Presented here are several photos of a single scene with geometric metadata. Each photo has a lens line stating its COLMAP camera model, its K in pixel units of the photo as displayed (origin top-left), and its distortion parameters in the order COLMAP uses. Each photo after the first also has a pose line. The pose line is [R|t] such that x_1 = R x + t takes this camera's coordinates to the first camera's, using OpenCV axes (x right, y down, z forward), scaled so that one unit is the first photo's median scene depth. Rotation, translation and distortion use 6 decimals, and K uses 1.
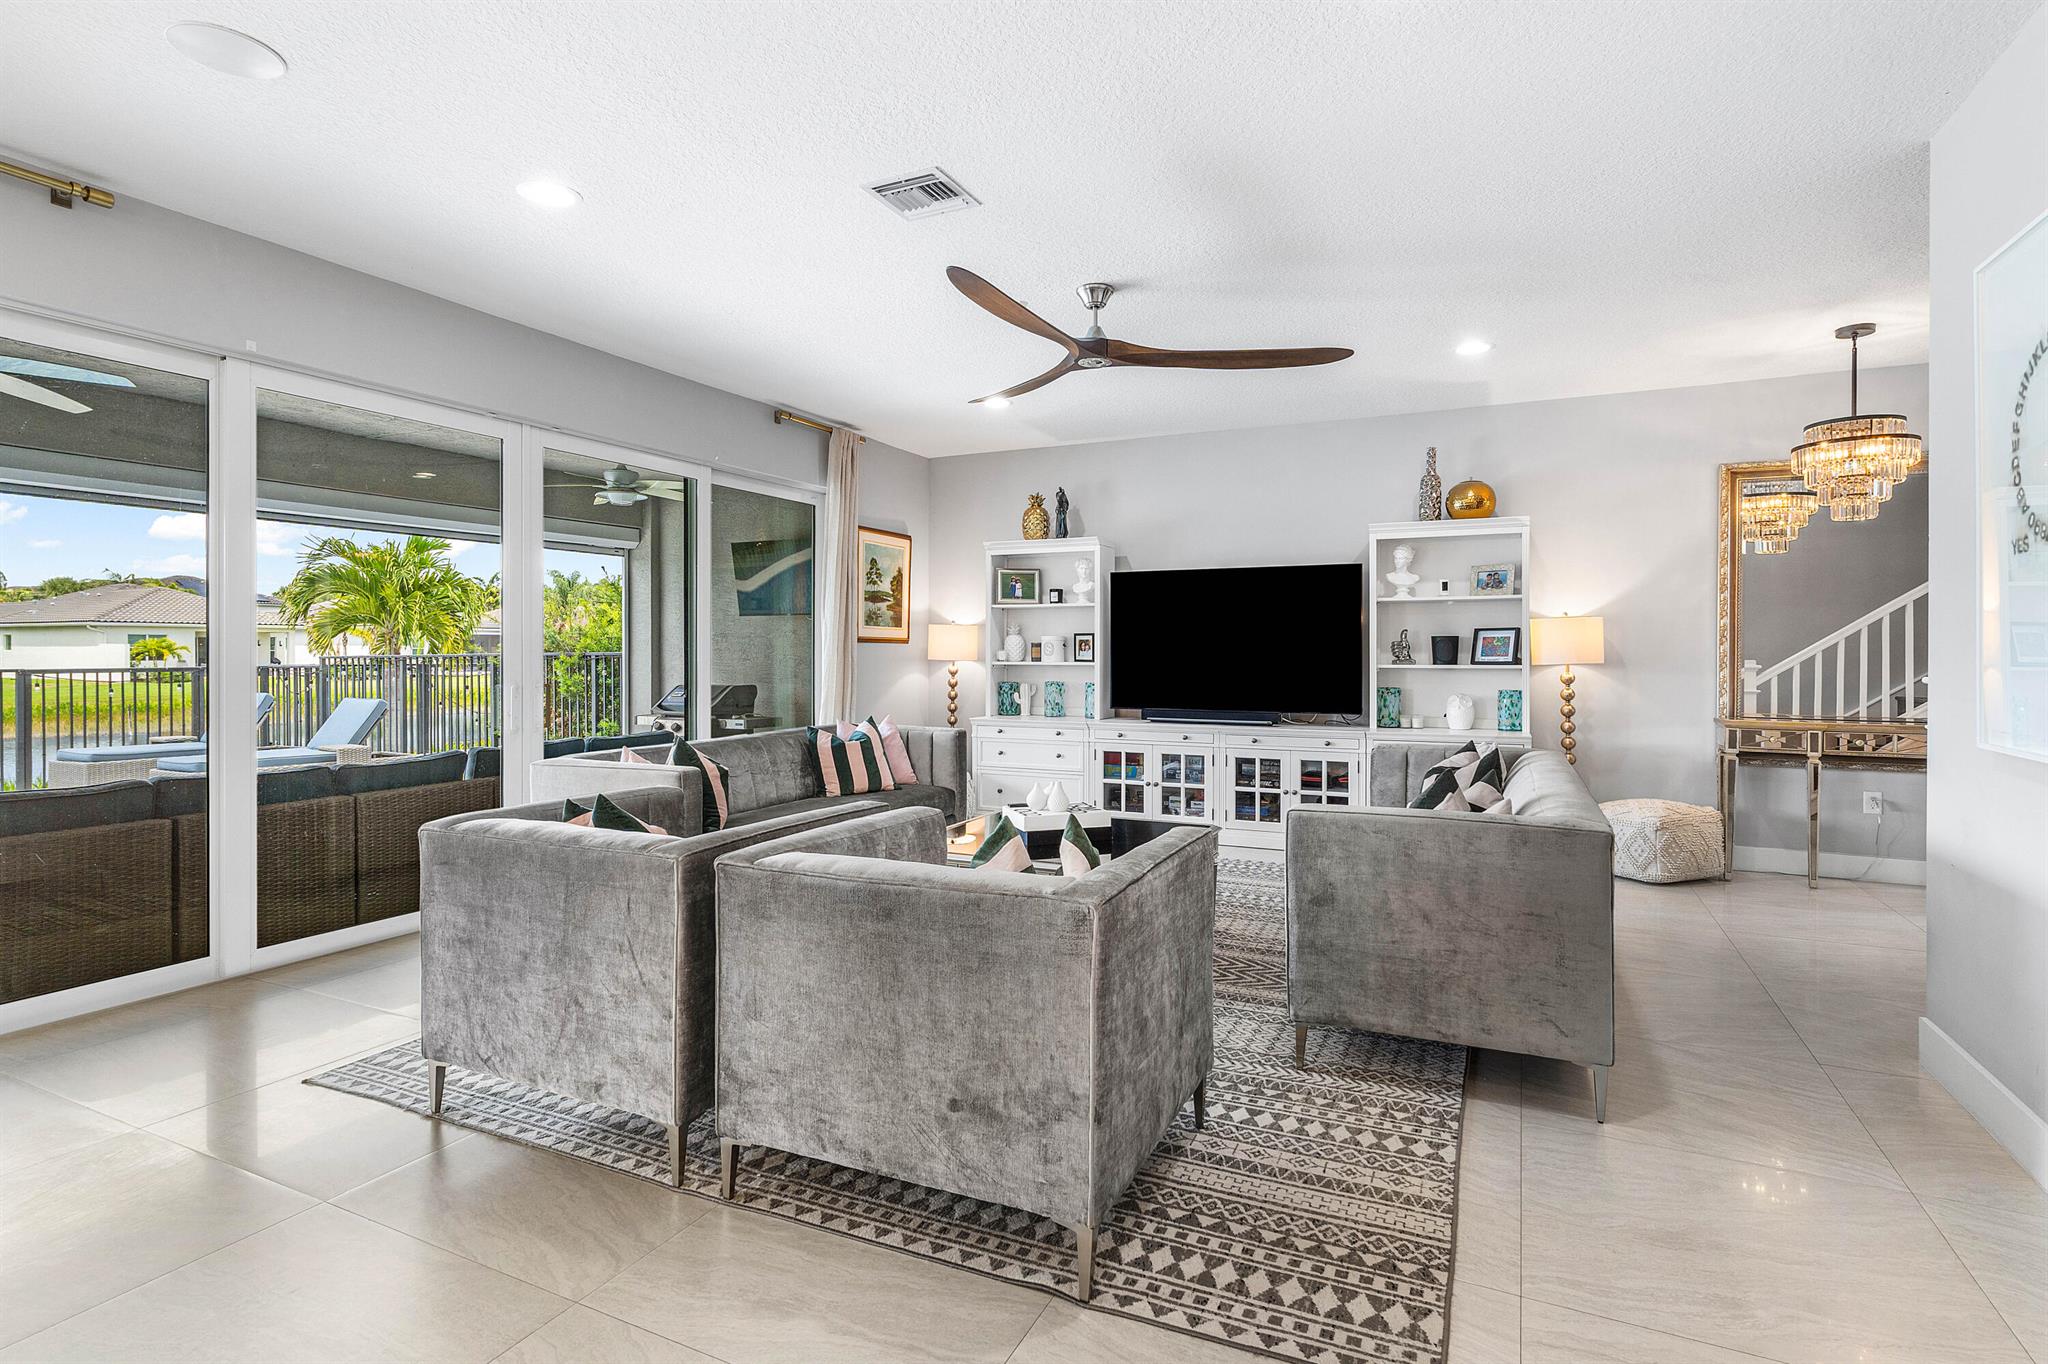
lens RADIAL K [[1024.1, 0, 999.8], [0, 1024.1, 663.4], [0, 0, 1]] dist [0.003963, 0.000648]
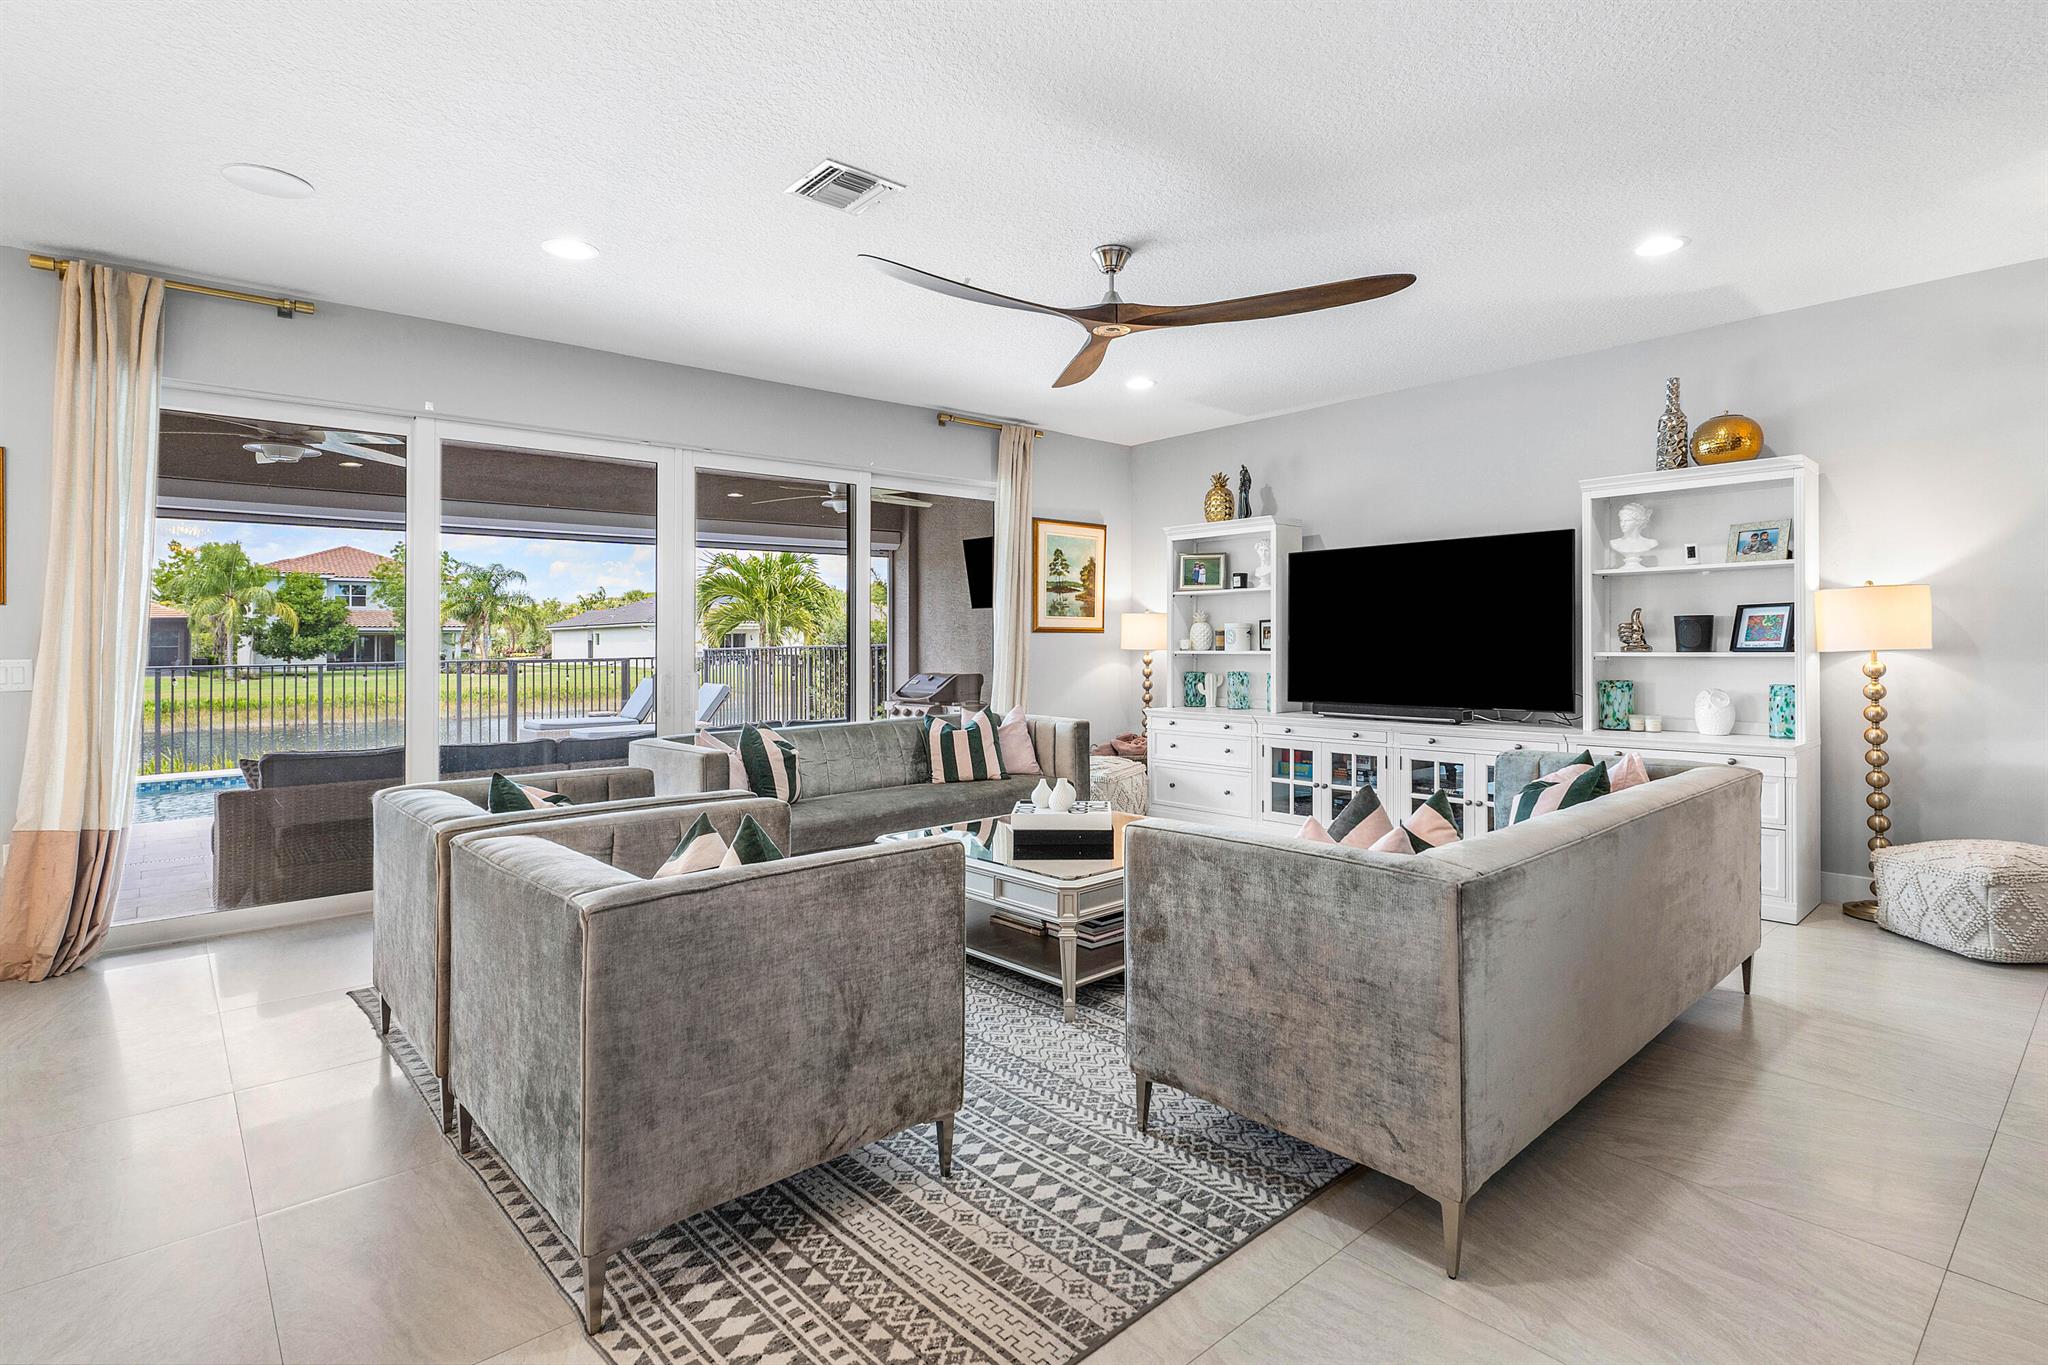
lens RADIAL K [[986.1, 0, 988.3], [0, 986.1, 646.1], [0, 0, 1]] dist [0.004019, -0.000203]
pose [[0.920744, -0.007297, -0.390098, 0.235009], [0.004889, 0.999962, -0.007165, -0.000479], [0.390136, 0.004690, 0.920745, 0.091307]]
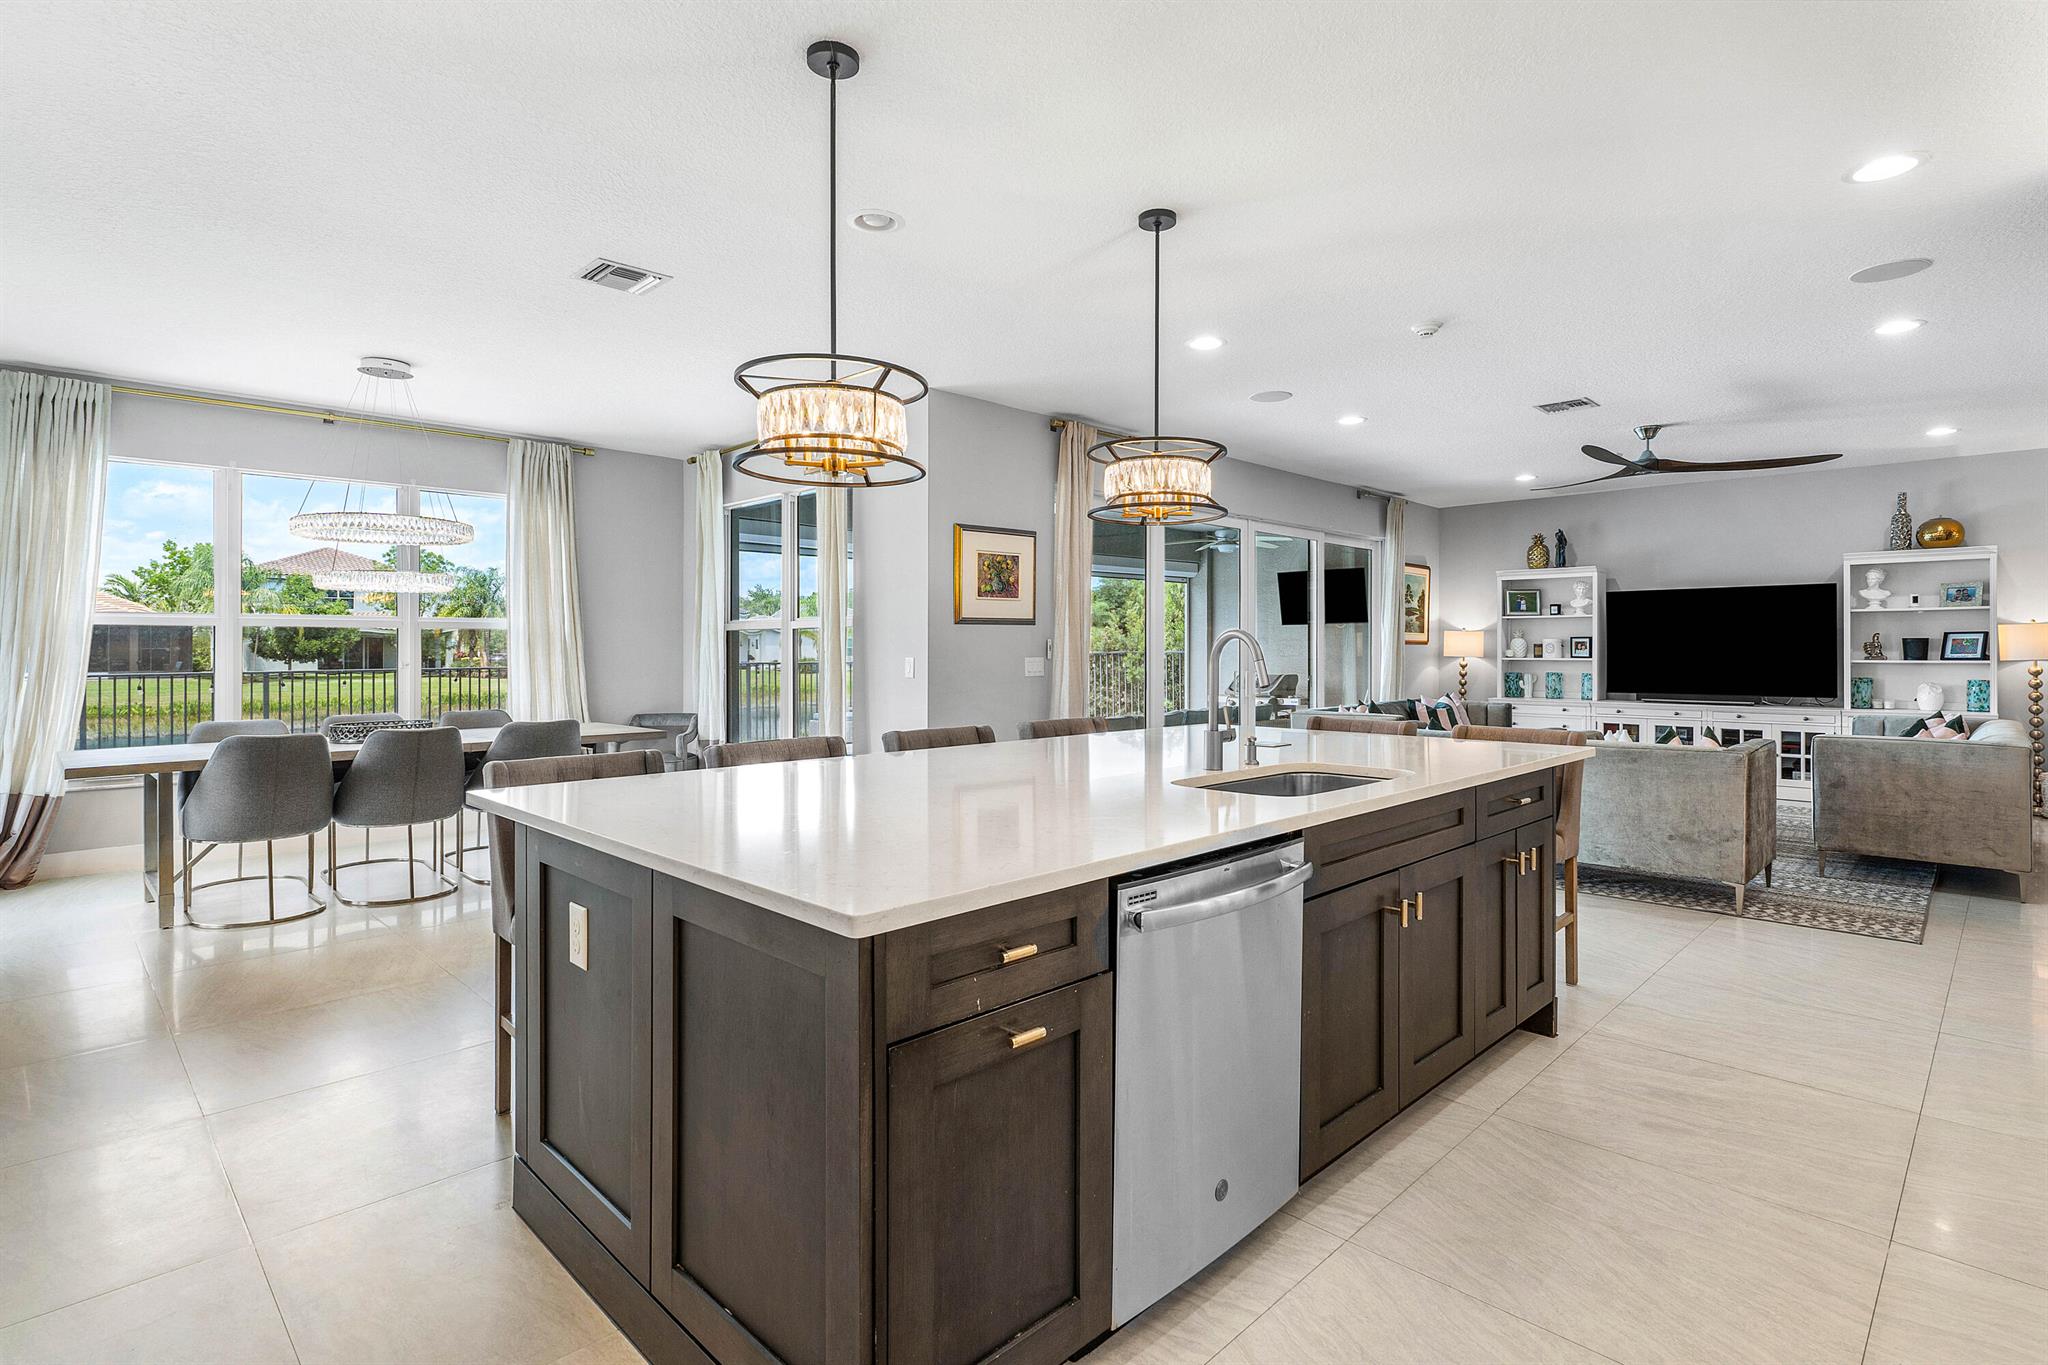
lens RADIAL K [[968.9, 0, 1012.3], [0, 968.9, 657.3], [0, 0, 1]] dist [0.001689, -0.001025]
pose [[0.944070, 0.000372, -0.329746, -0.241502], [-0.001444, 0.999994, -0.003005, 0.002867], [0.329743, 0.003313, 0.944065, -0.538505]]
